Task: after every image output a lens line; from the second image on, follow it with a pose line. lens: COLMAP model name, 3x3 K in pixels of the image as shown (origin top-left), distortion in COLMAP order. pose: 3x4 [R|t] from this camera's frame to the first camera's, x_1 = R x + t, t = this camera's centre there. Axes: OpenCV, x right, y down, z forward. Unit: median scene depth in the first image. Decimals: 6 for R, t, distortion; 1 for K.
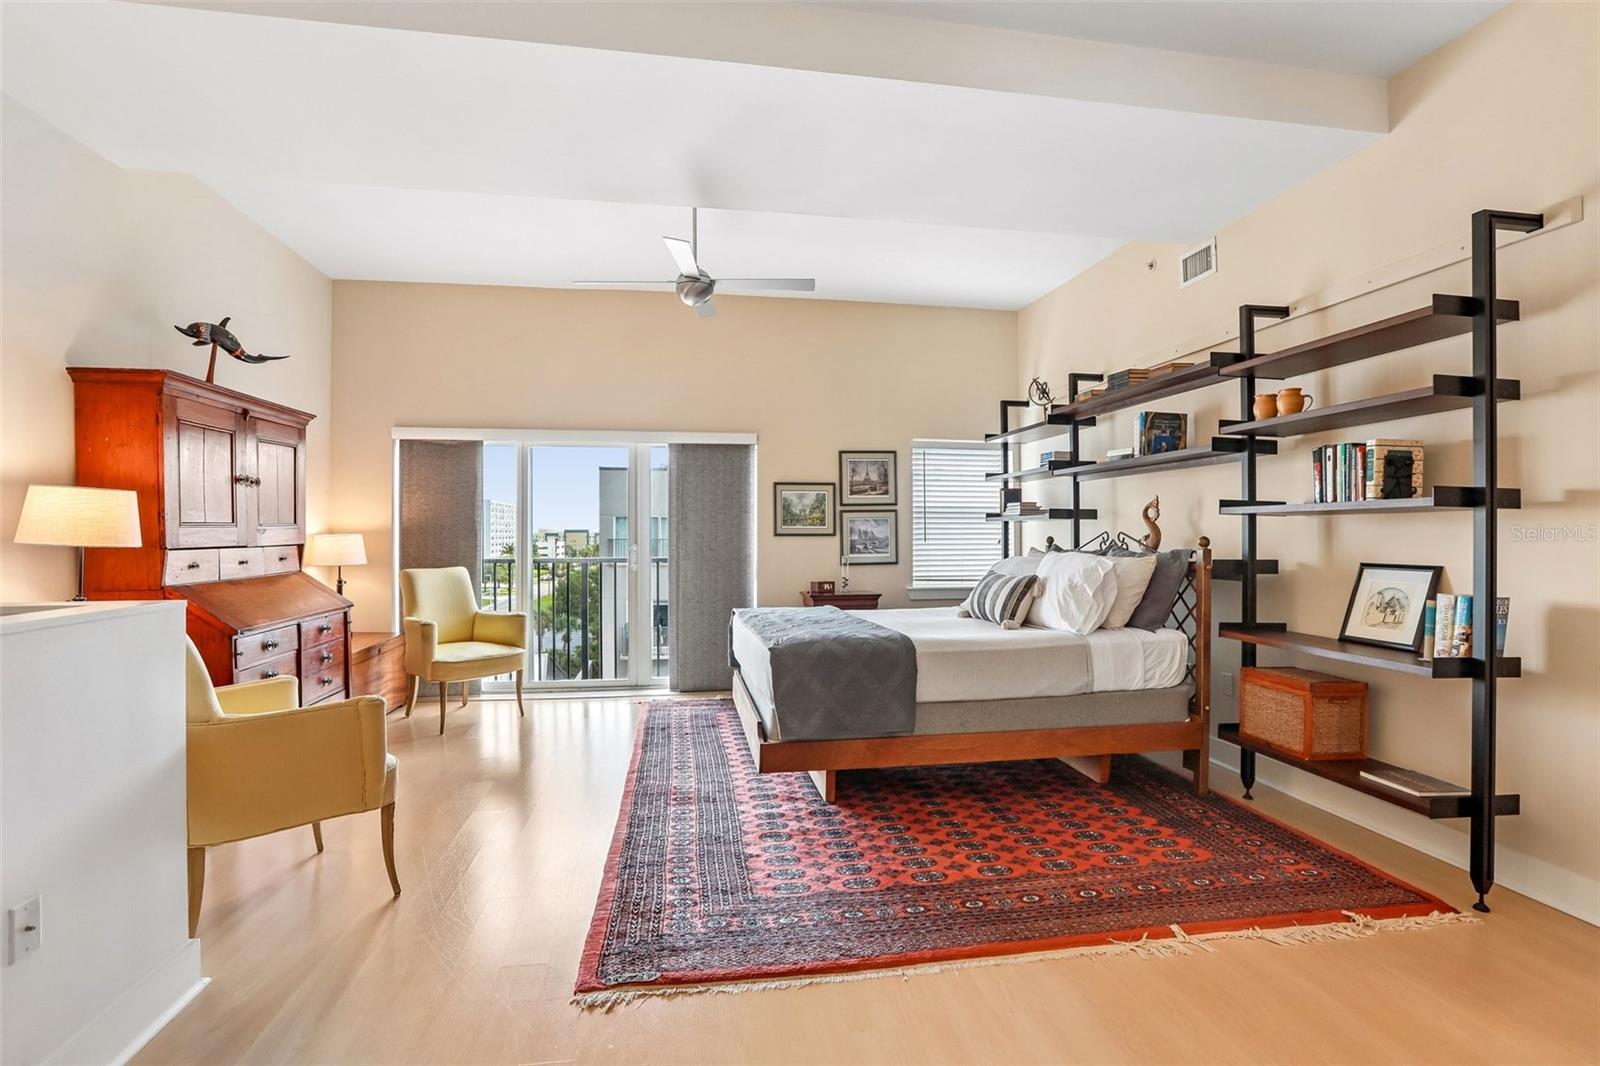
lens RADIAL K [[747.7, 0, 801.6], [0, 747.7, 512.2], [0, 0, 1]] dist [-0.040594, 0.000174]
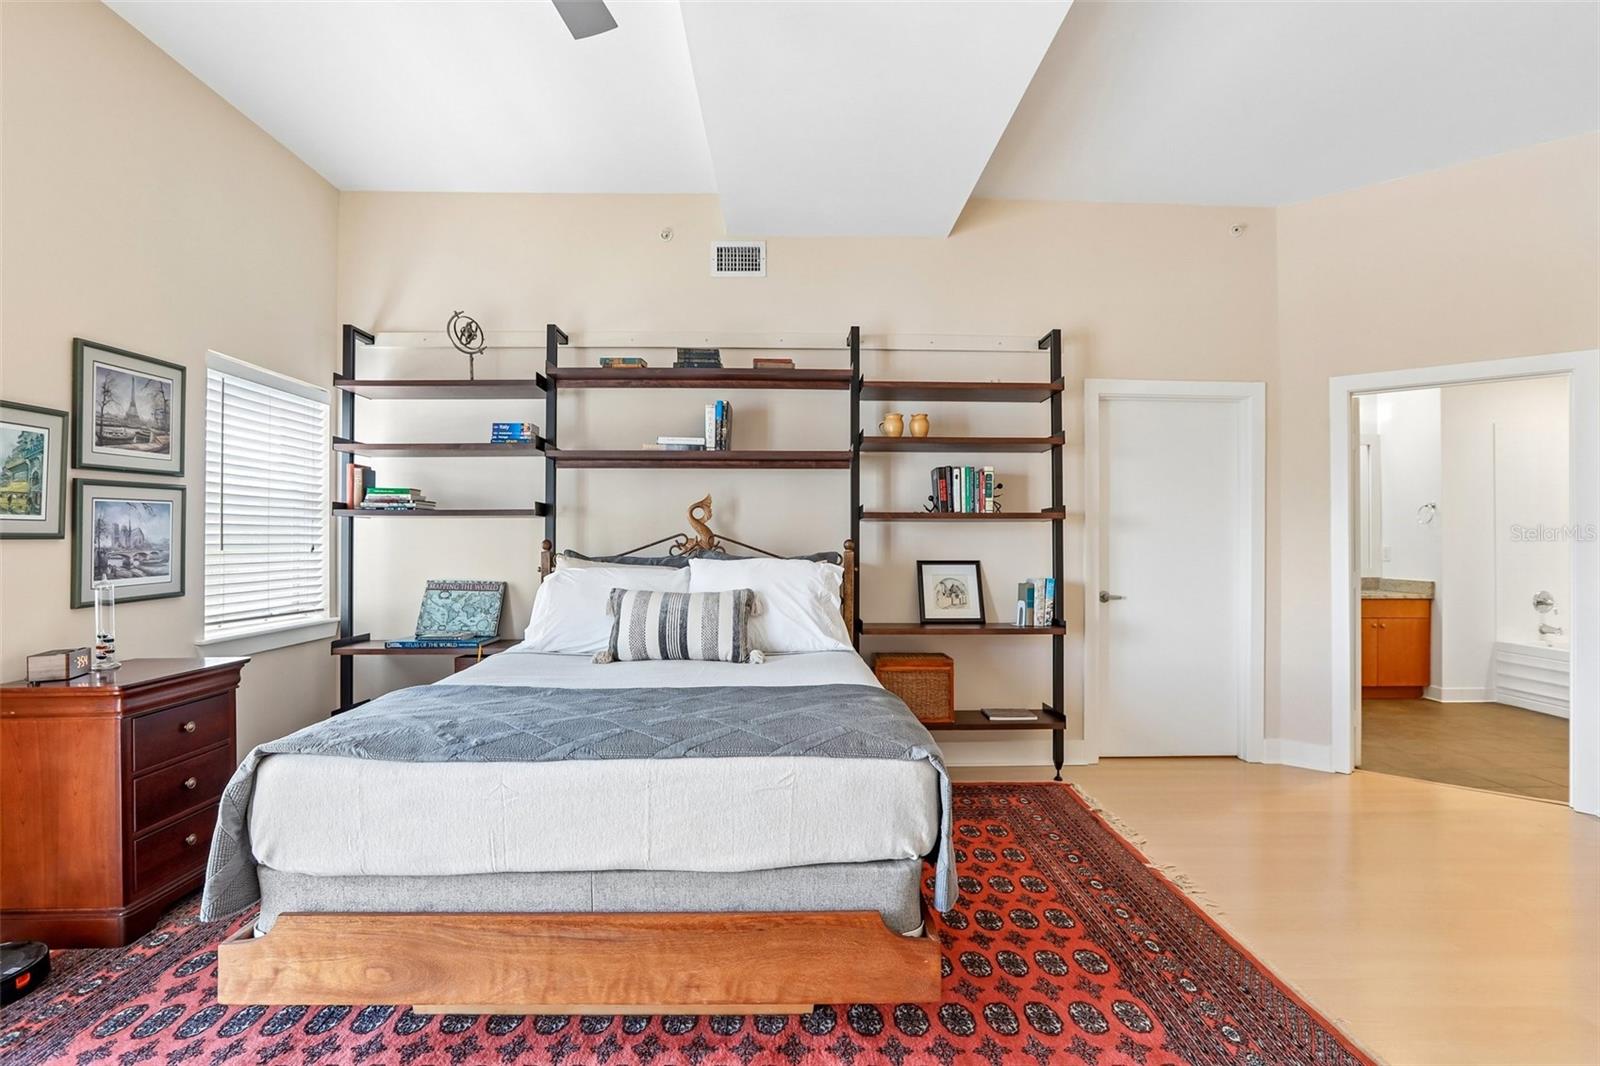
lens RADIAL K [[760.1, 0, 800.0], [0, 760.1, 533.0], [0, 0, 1]] dist [-0.024813, 0.000540]
pose [[0.152292, 0.006775, 0.988312, -0.421408], [-0.031047, 0.999516, -0.002067, 0.022752], [-0.987848, -0.030369, 0.152428, 0.736321]]
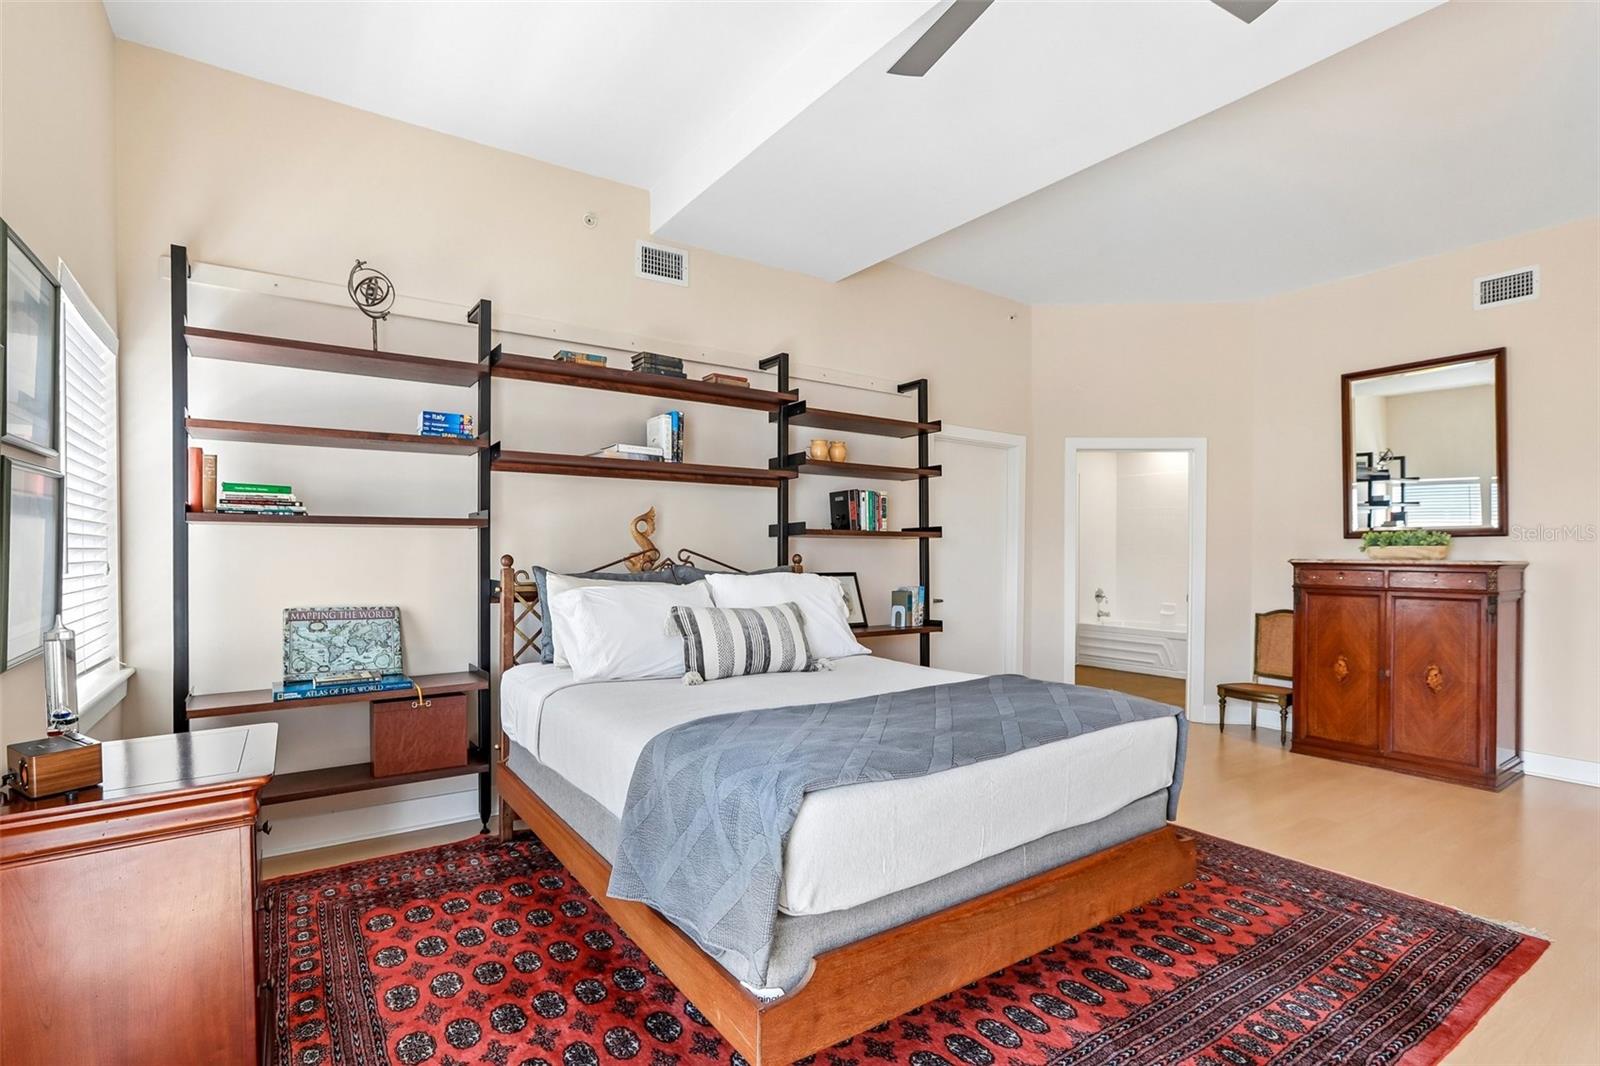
lens RADIAL K [[768.0, 0, 799.6], [0, 768.0, 558.7], [0, 0, 1]] dist [-0.017574, 0.000335]
pose [[-0.421303, -0.012627, 0.906832, -0.411370], [-0.032089, 0.999485, -0.000991, 0.032936], [-0.906352, -0.029517, -0.421491, 1.207012]]
